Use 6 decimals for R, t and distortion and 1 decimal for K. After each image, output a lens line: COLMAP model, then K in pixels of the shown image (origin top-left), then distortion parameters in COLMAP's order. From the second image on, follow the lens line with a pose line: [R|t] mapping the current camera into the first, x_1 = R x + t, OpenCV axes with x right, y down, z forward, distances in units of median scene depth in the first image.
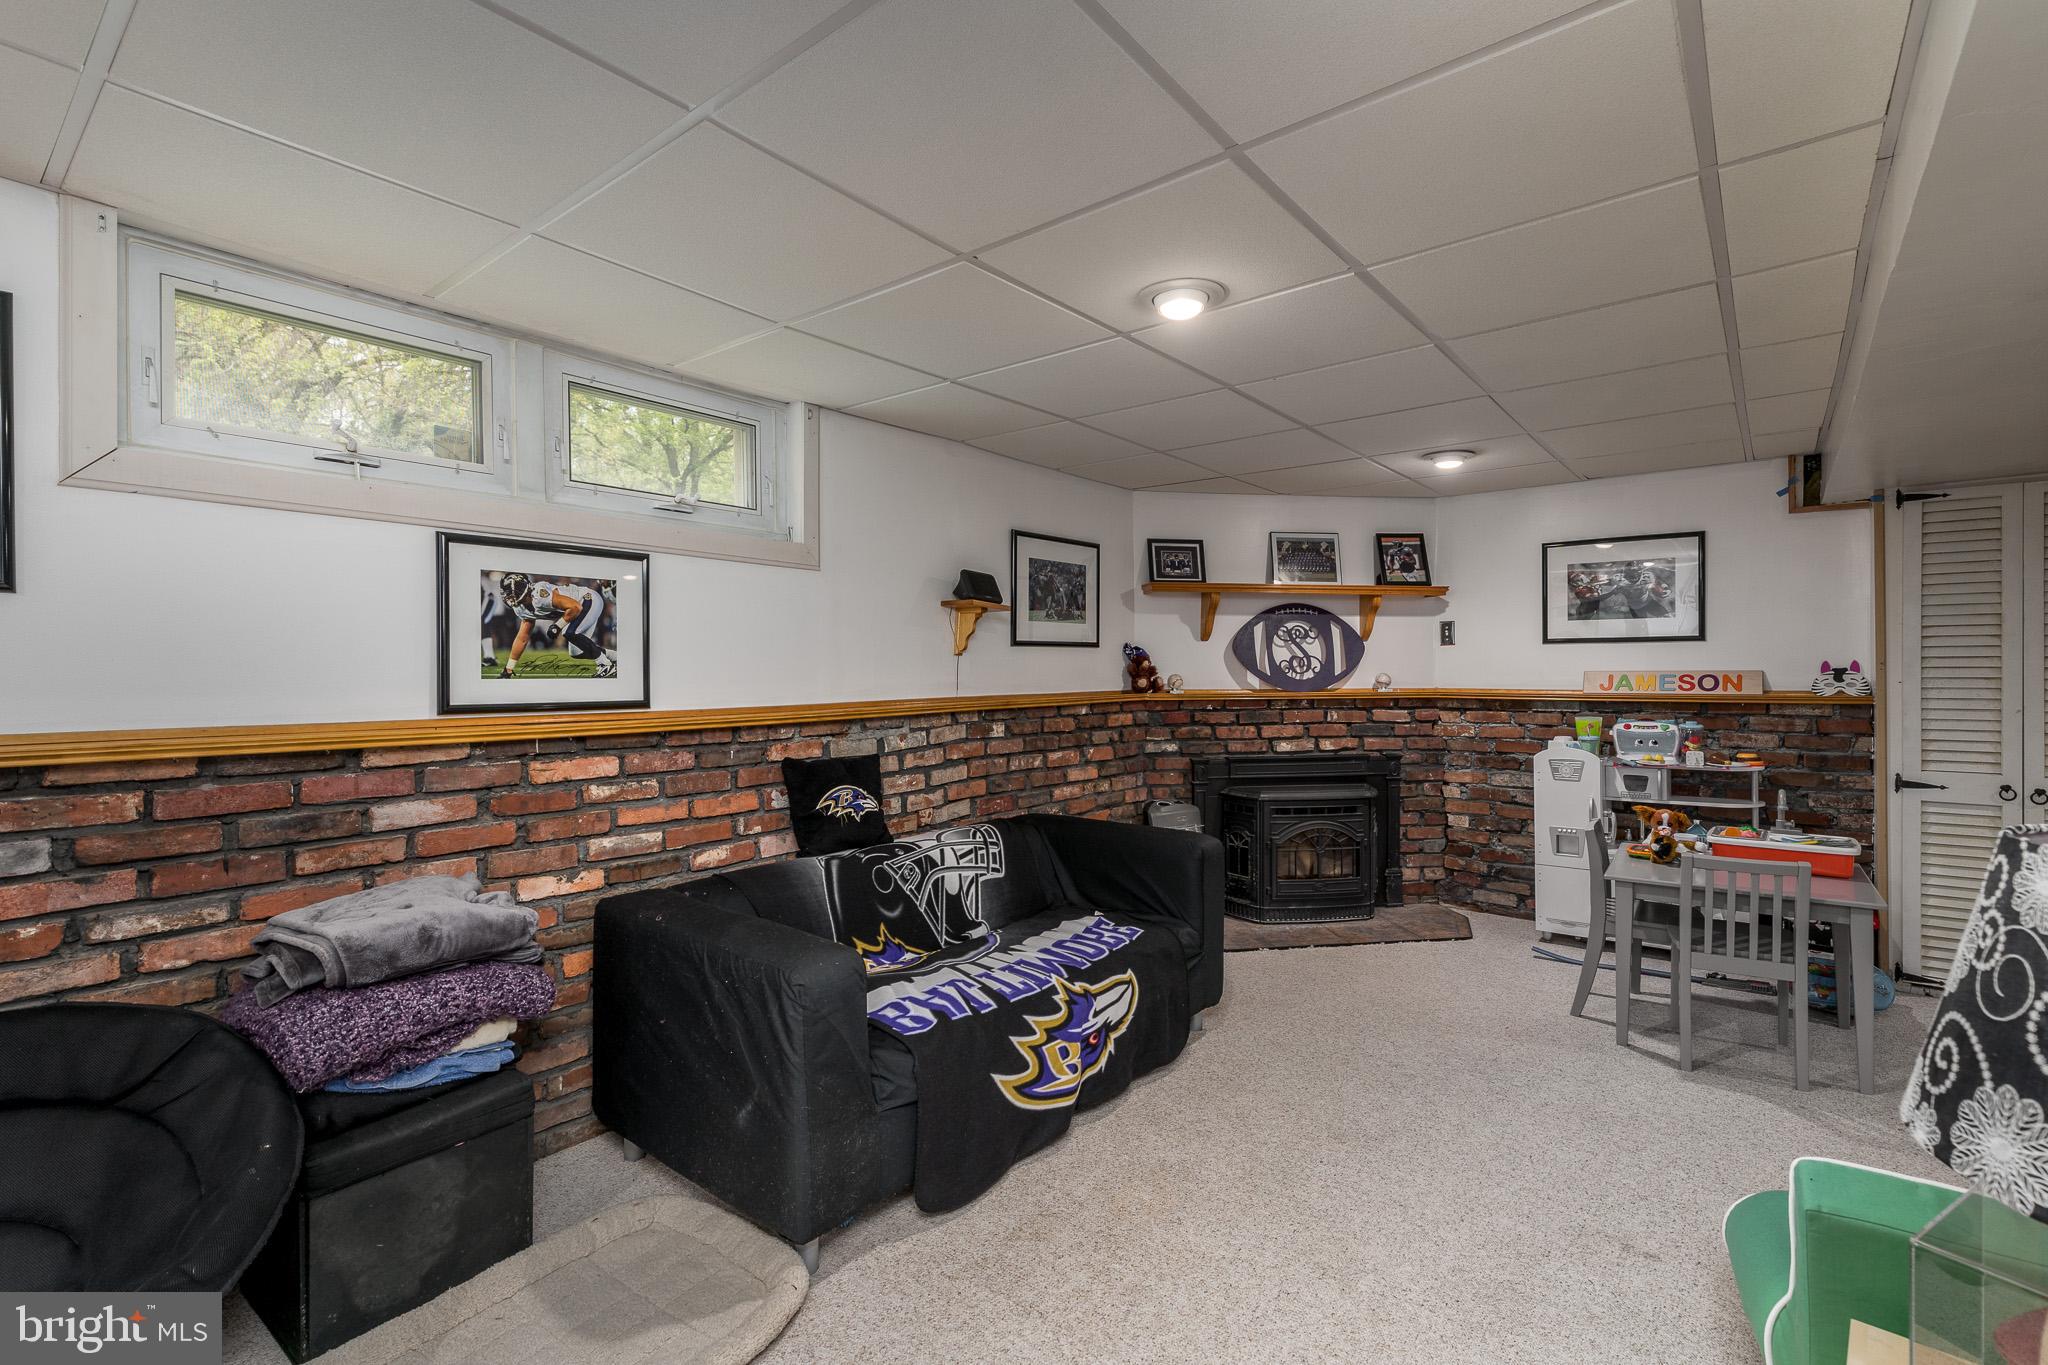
lens RADIAL K [[933.1, 0, 1025.1], [0, 933.1, 670.3], [0, 0, 1]] dist [0.003447, 0.000199]
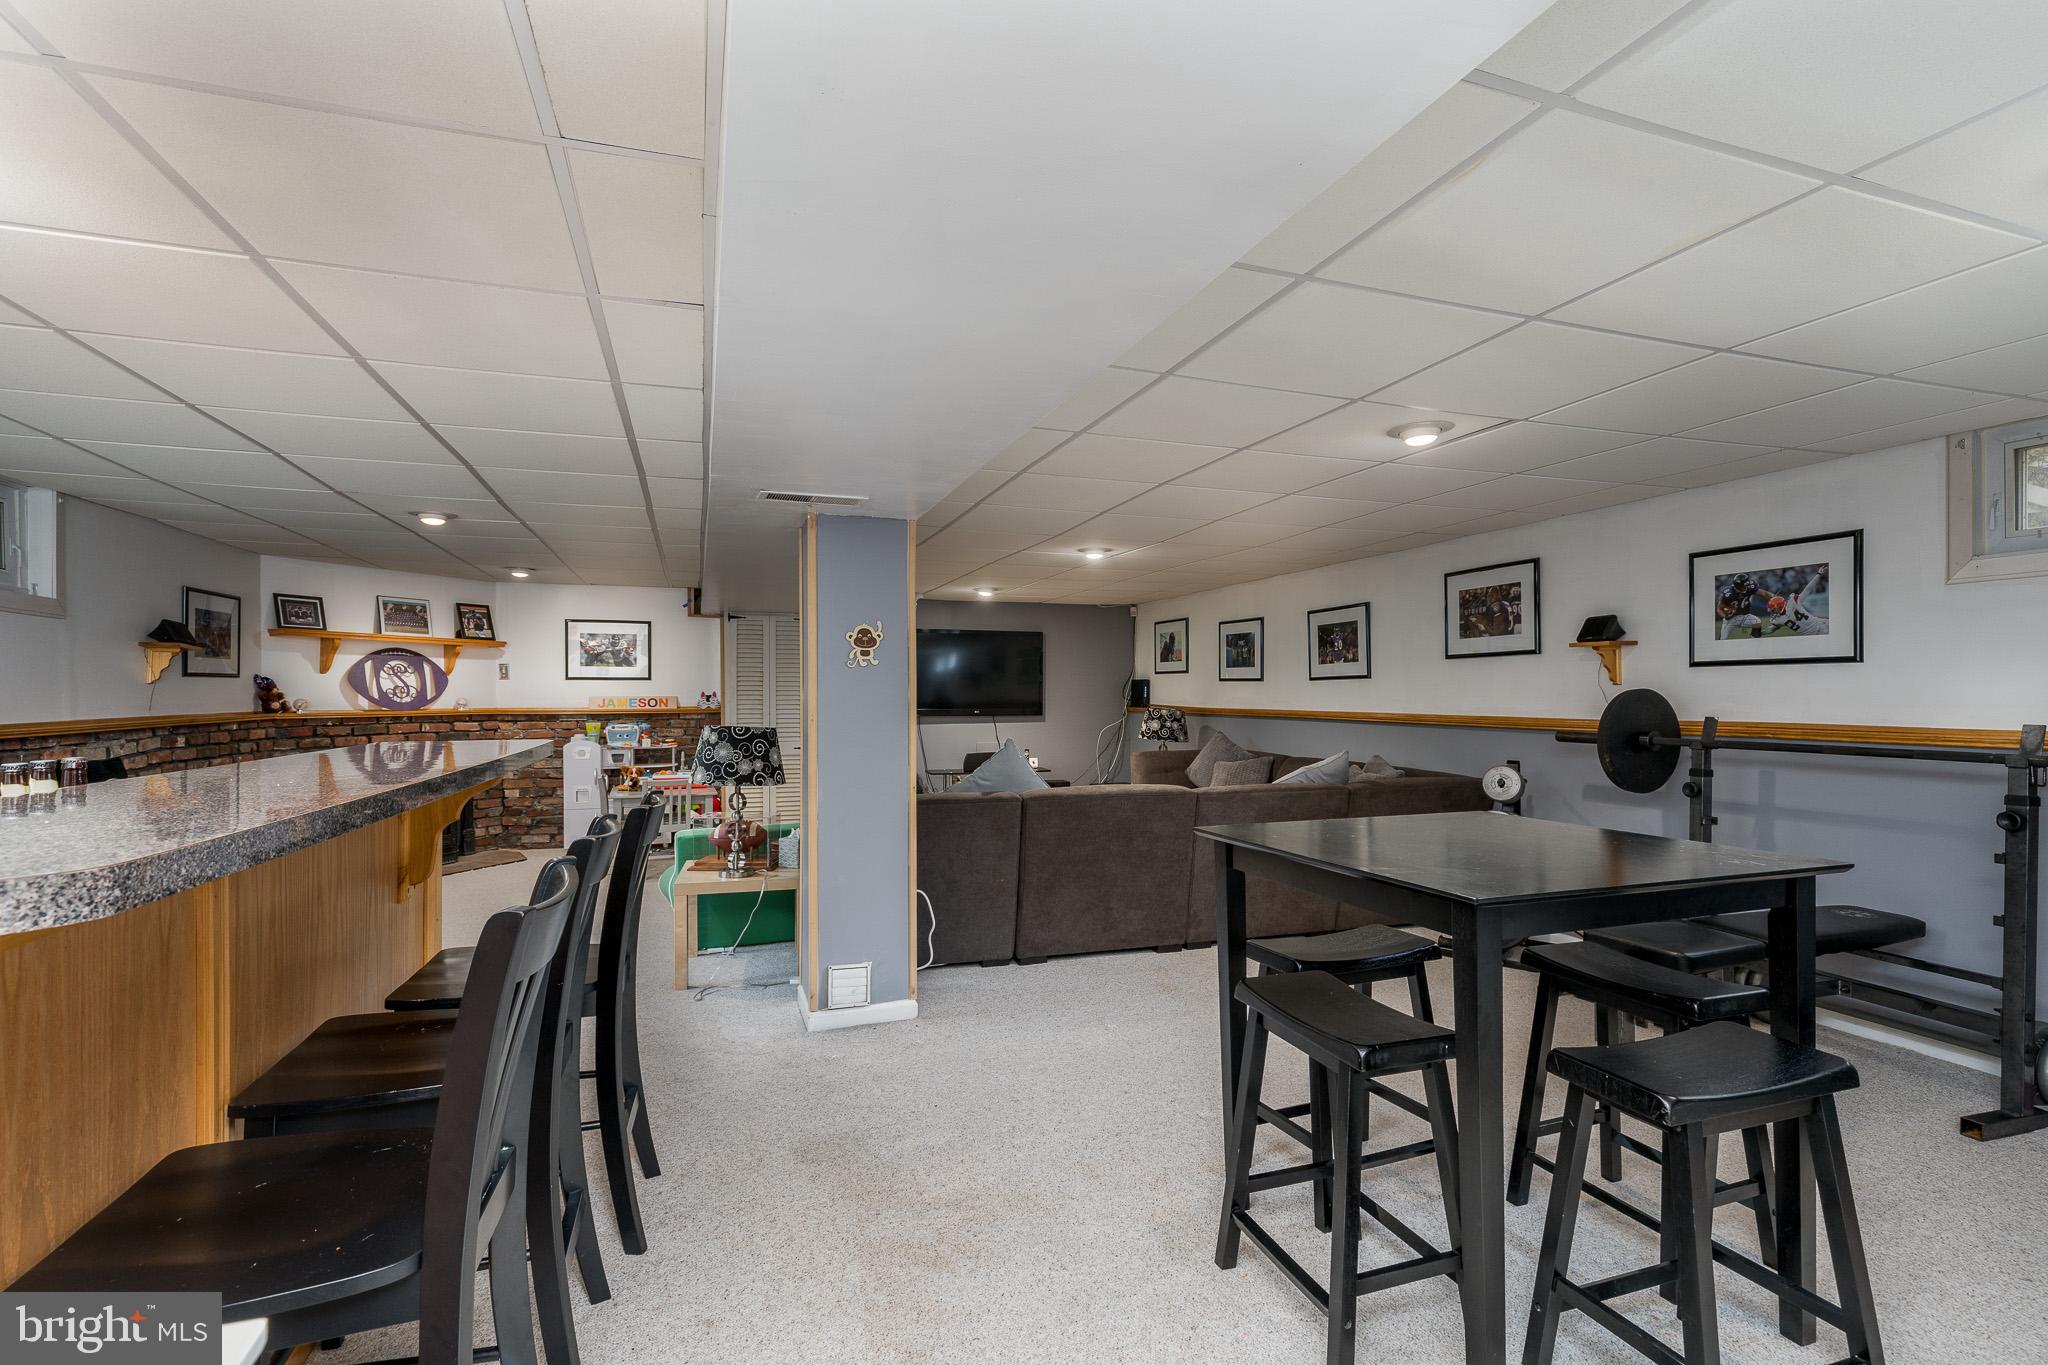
lens RADIAL K [[931.7, 0, 1023.7], [0, 931.7, 702.3], [0, 0, 1]] dist [0.002097, 0.000185]
pose [[0.529200, -0.004806, 0.848483, -0.781969], [-0.002055, 0.999974, 0.006945, -0.003259], [-0.848494, -0.005419, 0.529177, -1.052592]]
